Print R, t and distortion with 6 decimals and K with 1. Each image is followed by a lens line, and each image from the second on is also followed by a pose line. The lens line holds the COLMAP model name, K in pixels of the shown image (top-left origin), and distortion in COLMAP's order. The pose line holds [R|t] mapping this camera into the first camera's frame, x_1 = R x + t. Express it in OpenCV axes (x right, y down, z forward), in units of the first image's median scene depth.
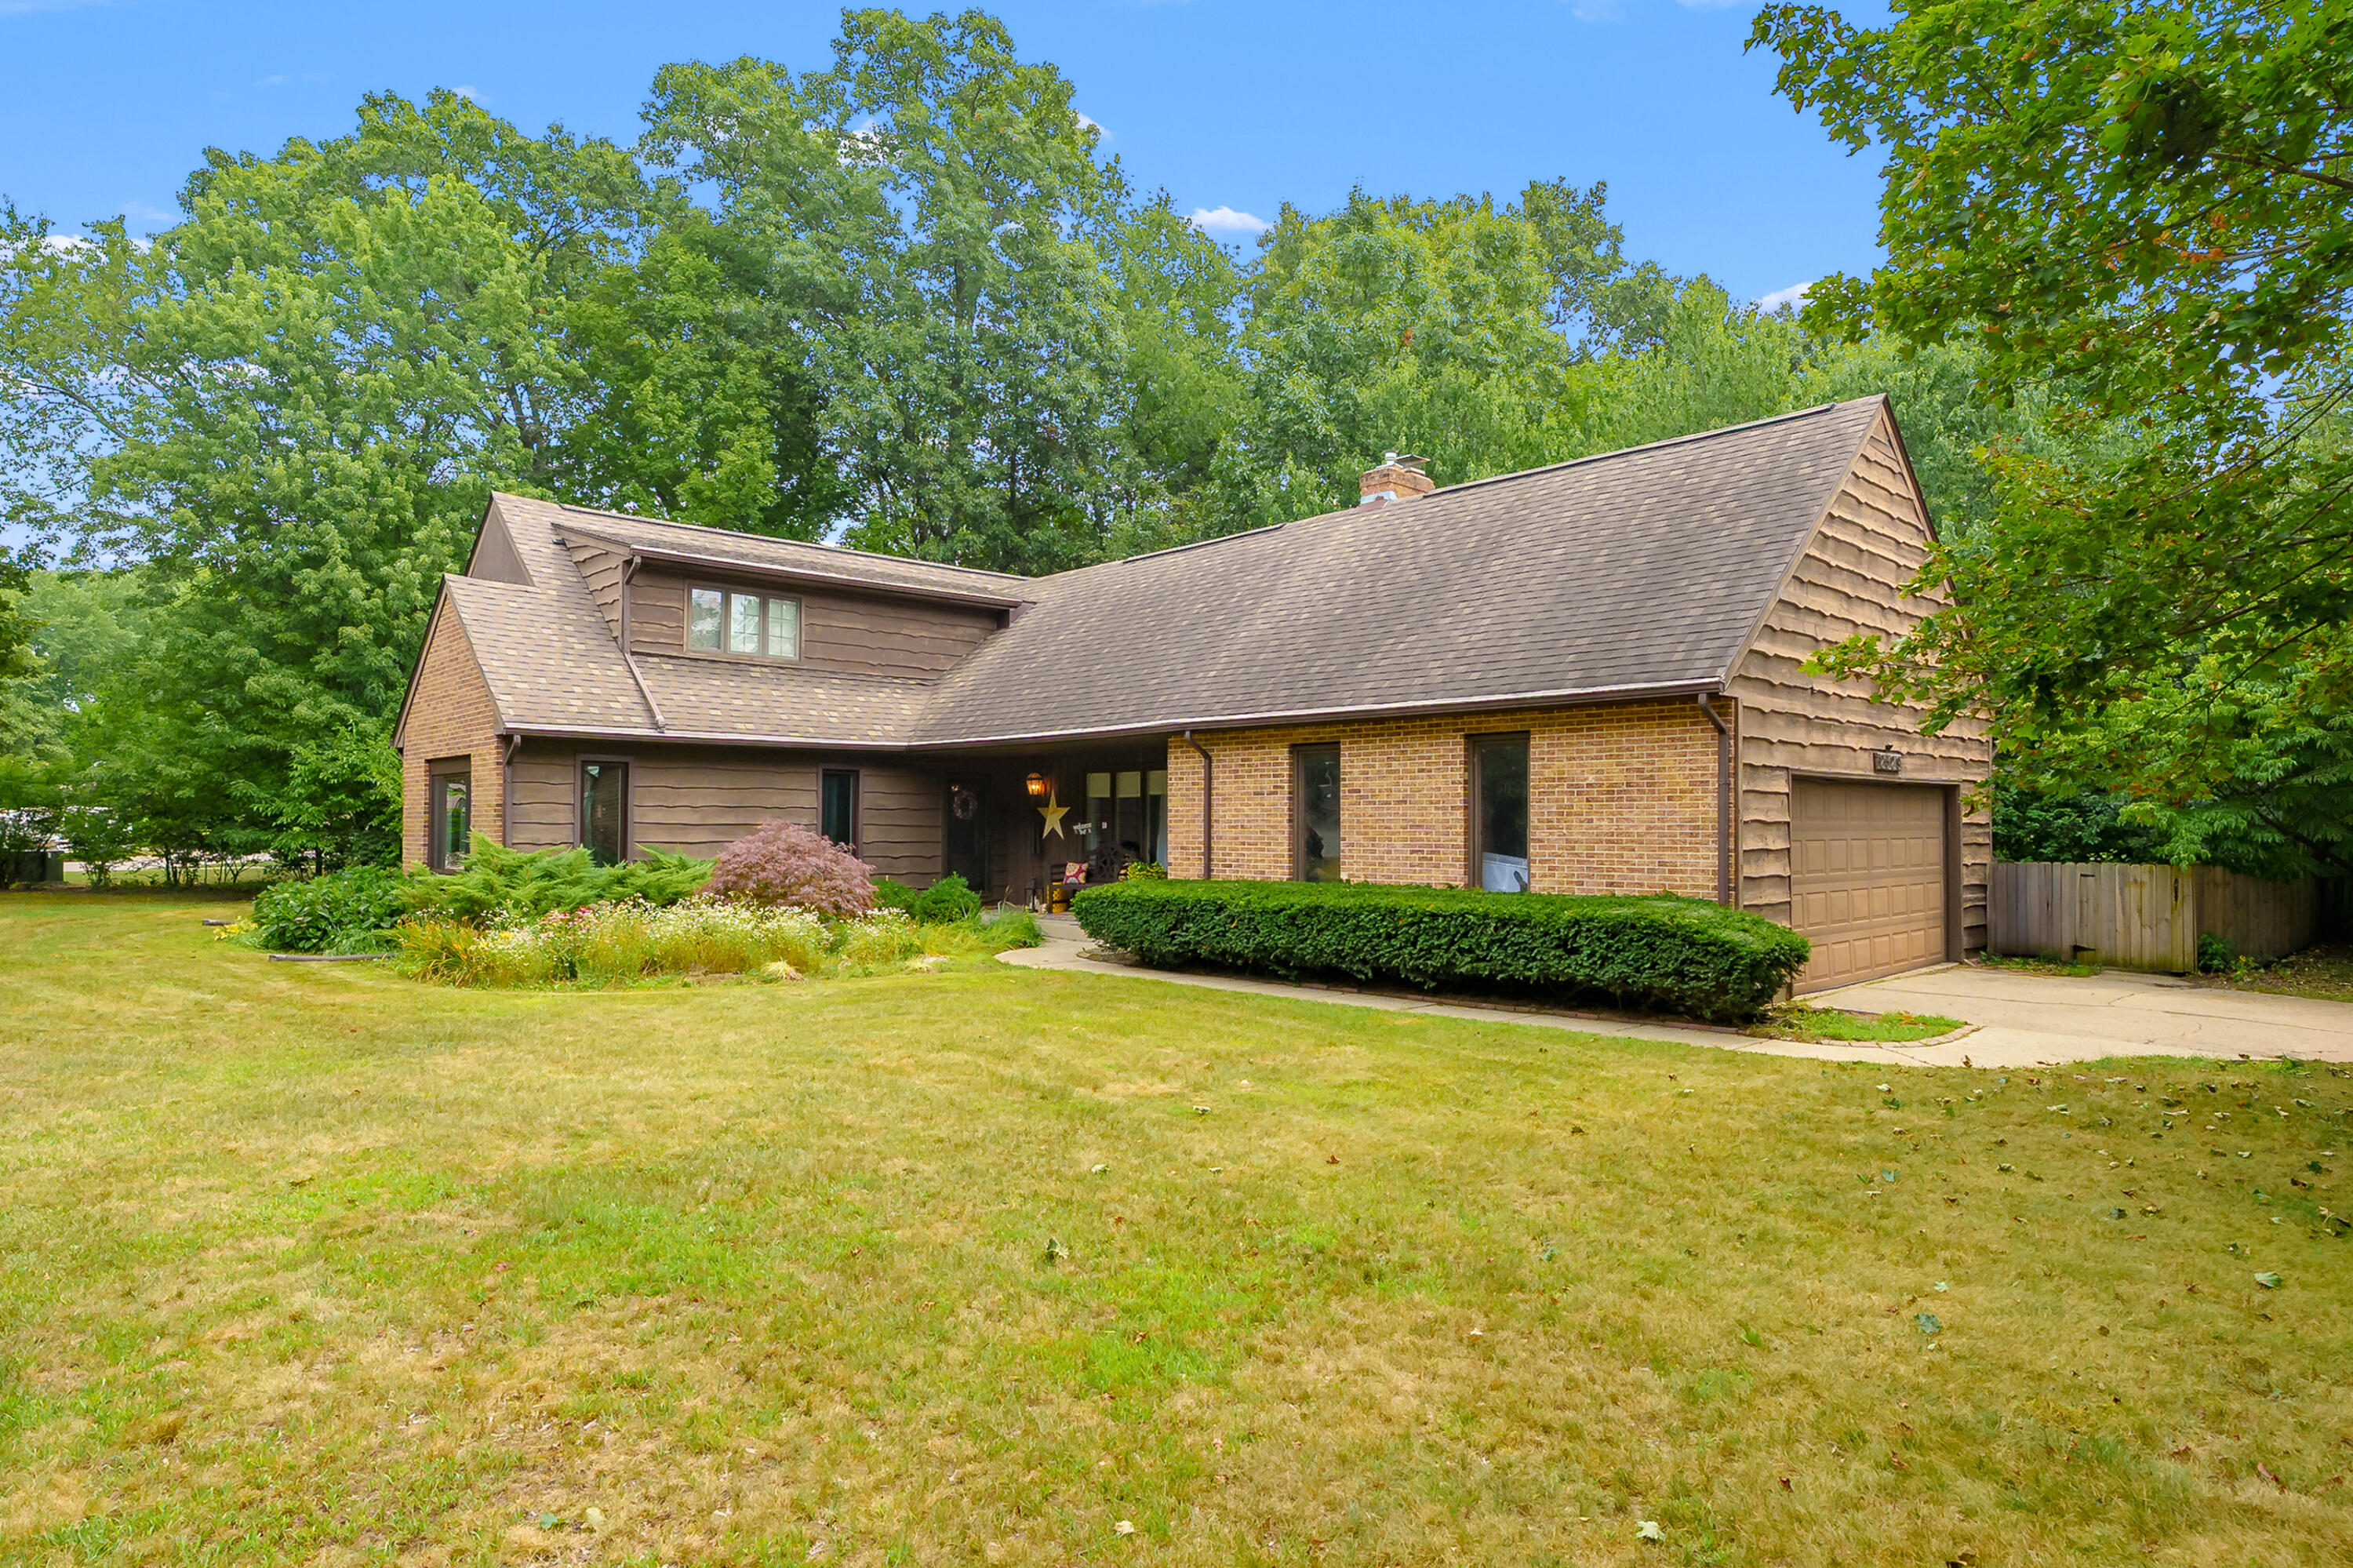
lens RADIAL K [[1233.9, 0, 1159.7], [0, 1233.9, 796.4], [0, 0, 1]] dist [-0.005768, 0.000094]
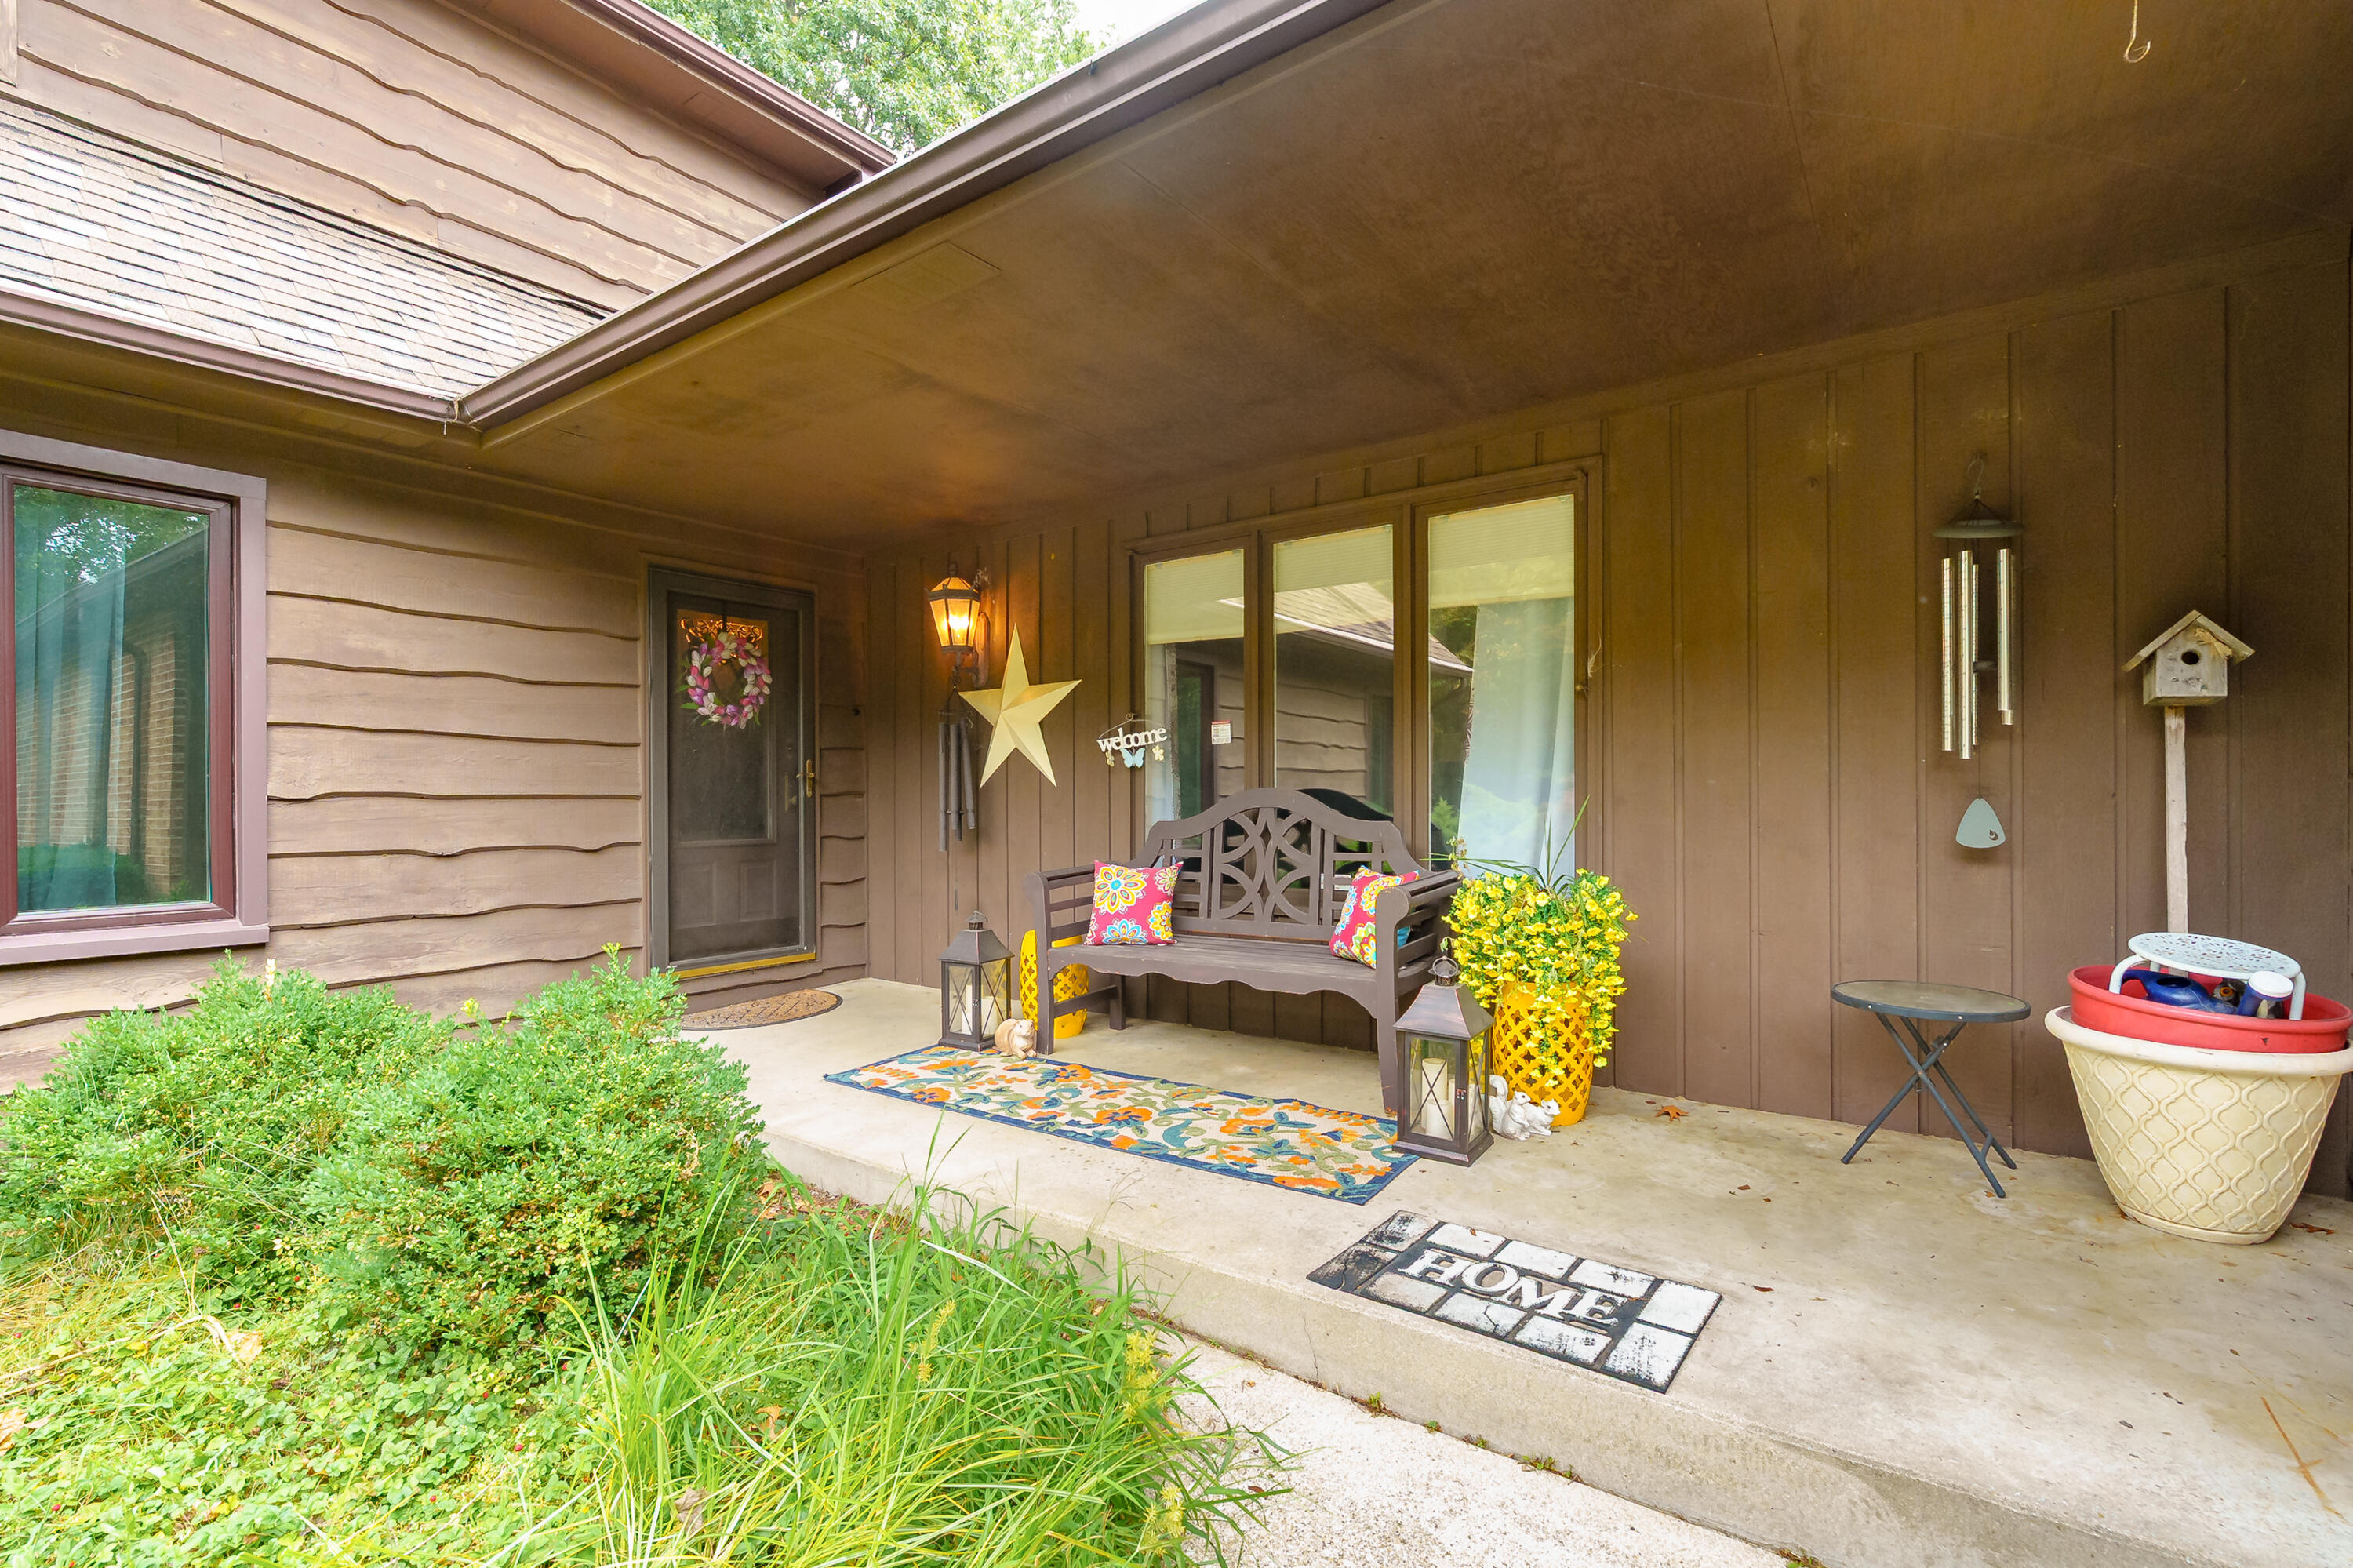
lens RADIAL K [[1066.7, 0, 1173.5], [0, 1066.7, 784.0], [0, 0, 1]] dist [-0.005543, 0.001047]
pose [[0.980681, 0.001129, 0.195613, -0.136672], [-0.003666, 0.999914, 0.012610, 0.041917], [-0.195582, -0.013083, 0.980600, 0.979976]]
